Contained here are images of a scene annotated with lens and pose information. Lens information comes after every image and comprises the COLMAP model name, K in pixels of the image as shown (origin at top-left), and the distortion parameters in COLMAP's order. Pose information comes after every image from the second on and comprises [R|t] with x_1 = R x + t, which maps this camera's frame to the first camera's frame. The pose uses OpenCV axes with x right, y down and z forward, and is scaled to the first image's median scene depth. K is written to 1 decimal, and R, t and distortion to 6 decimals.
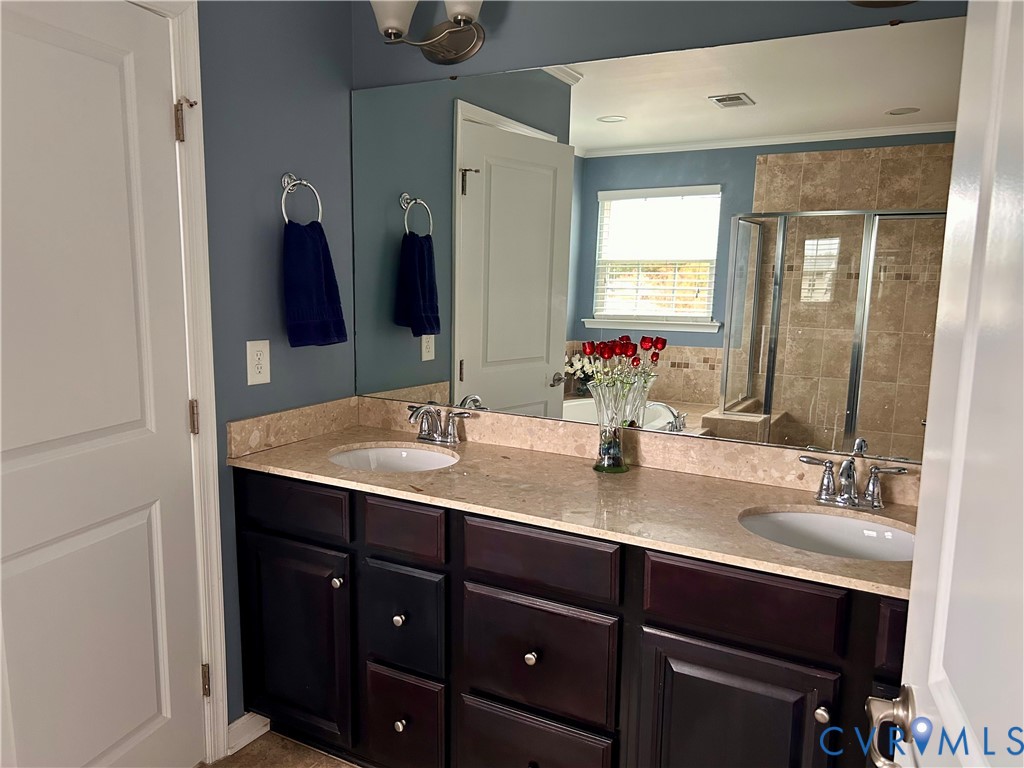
lens RADIAL K [[775.7, 0, 518.7], [0, 775.7, 387.7], [0, 0, 1]] dist [0.028542, -0.016133]
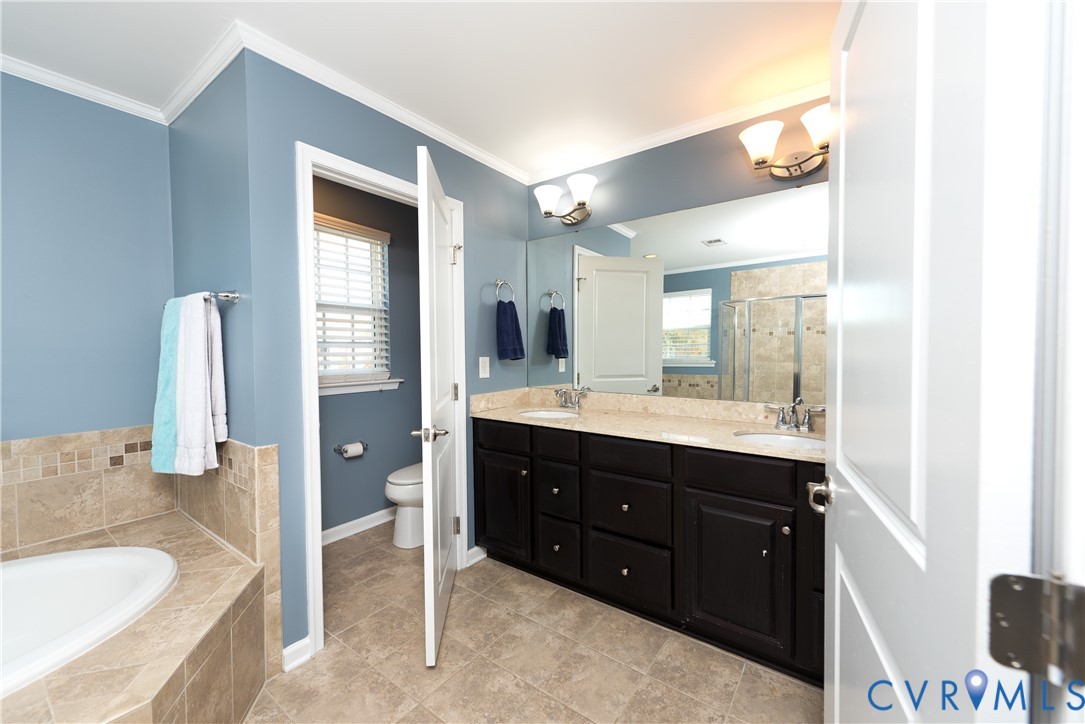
lens RADIAL K [[426.3, 0, 538.2], [0, 426.3, 358.2], [0, 0, 1]] dist [0.010737, -0.000509]
pose [[0.990409, -0.022214, -0.136371, -0.035303], [0.004456, 0.991613, -0.129164, 0.087270], [0.138096, 0.127317, 0.982201, -0.097091]]
